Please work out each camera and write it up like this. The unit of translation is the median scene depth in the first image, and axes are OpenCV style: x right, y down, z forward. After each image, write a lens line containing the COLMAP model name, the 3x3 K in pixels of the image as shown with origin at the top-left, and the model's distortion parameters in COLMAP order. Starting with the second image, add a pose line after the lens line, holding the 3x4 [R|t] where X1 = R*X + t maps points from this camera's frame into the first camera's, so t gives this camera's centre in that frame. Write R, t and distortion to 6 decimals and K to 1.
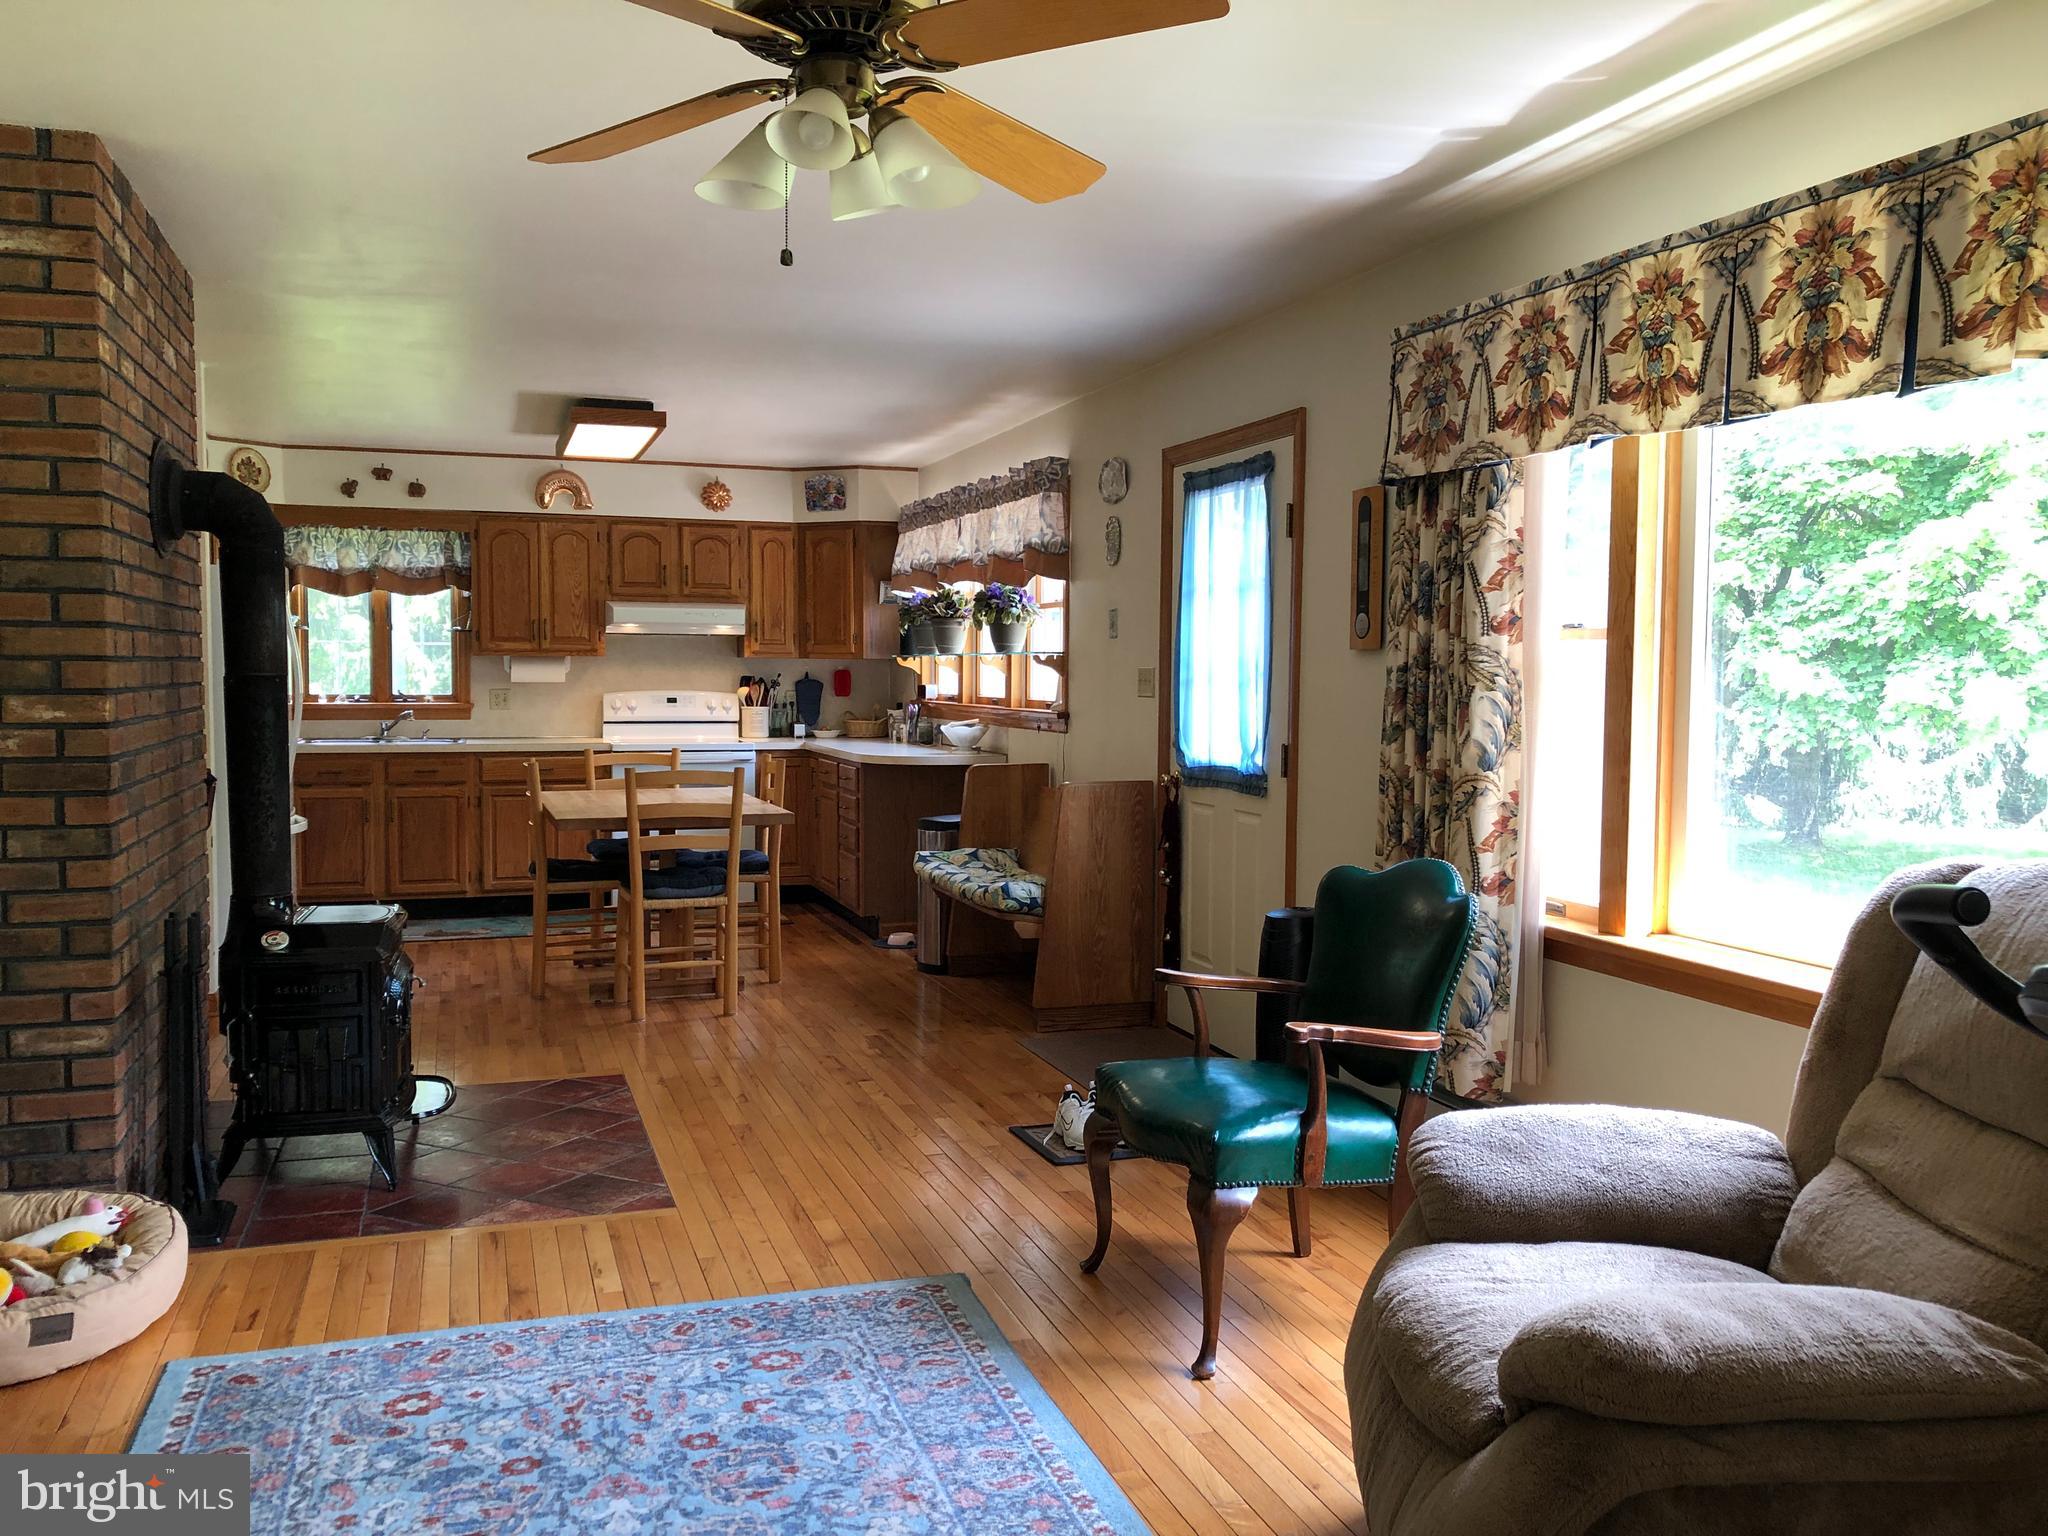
lens RADIAL K [[1669.0, 0, 1024.0], [0, 1669.0, 768.0], [0, 0, 1]] dist [0.023052, -0.005423]
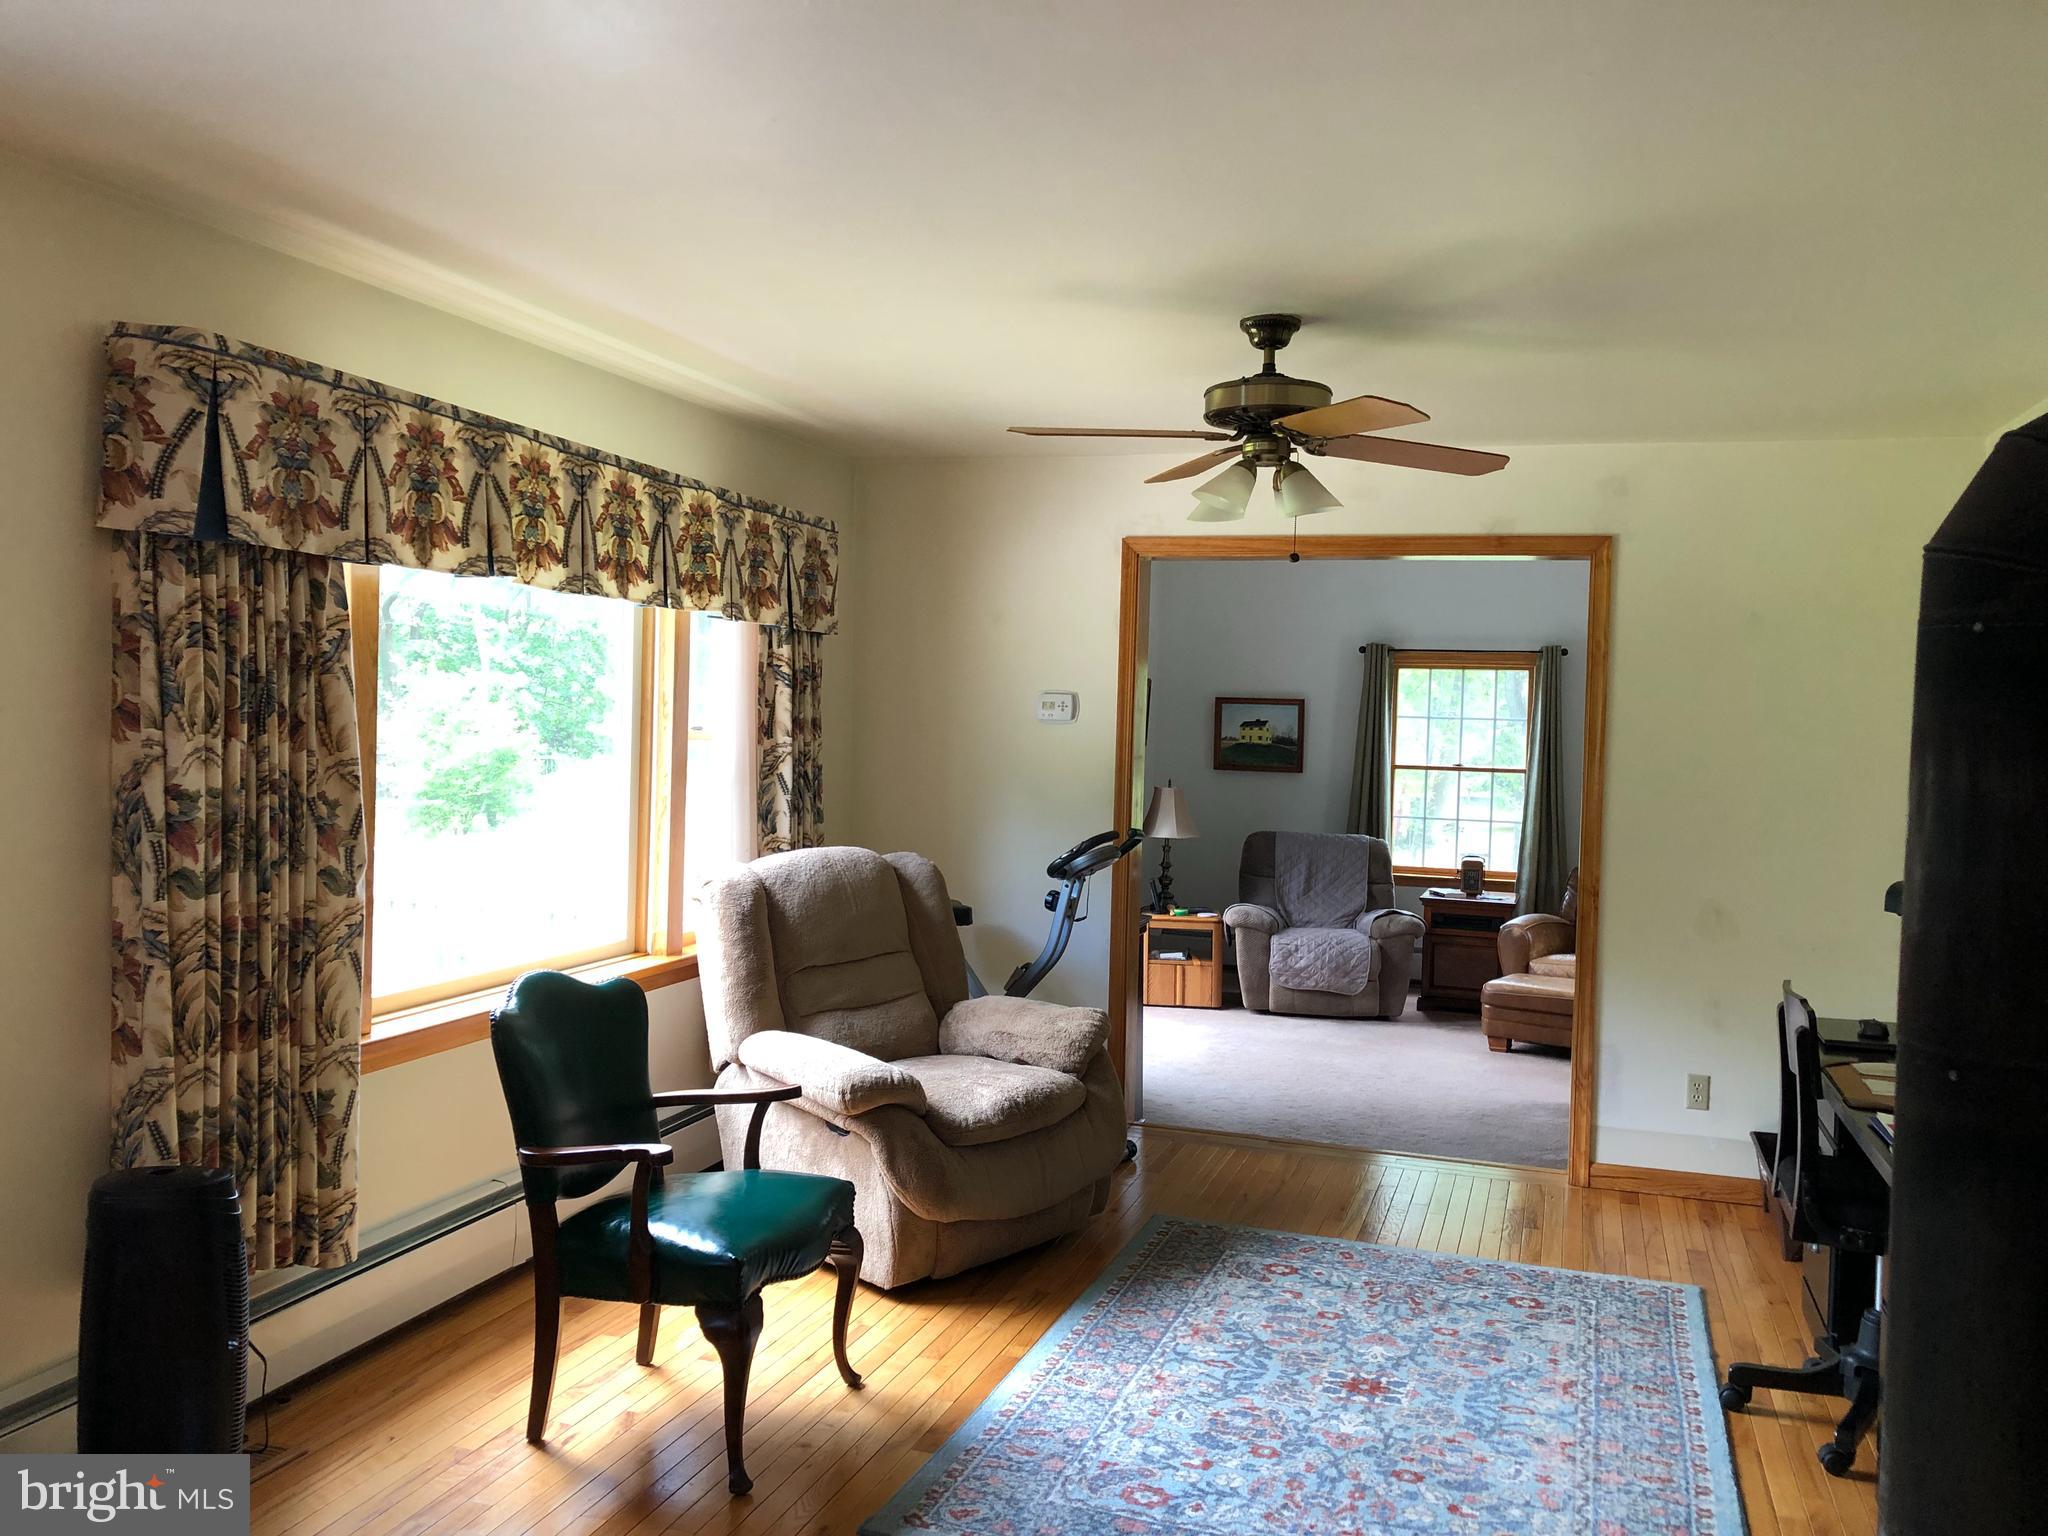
lens RADIAL K [[1669.0, 0, 1024.0], [0, 1669.0, 768.0], [0, 0, 1]] dist [0.023052, -0.005423]
pose [[-0.800884, -0.051896, 0.596567, -0.778401], [0.000723, 0.996153, 0.087626, -0.206667], [-0.598820, 0.070610, -0.797765, 2.107041]]
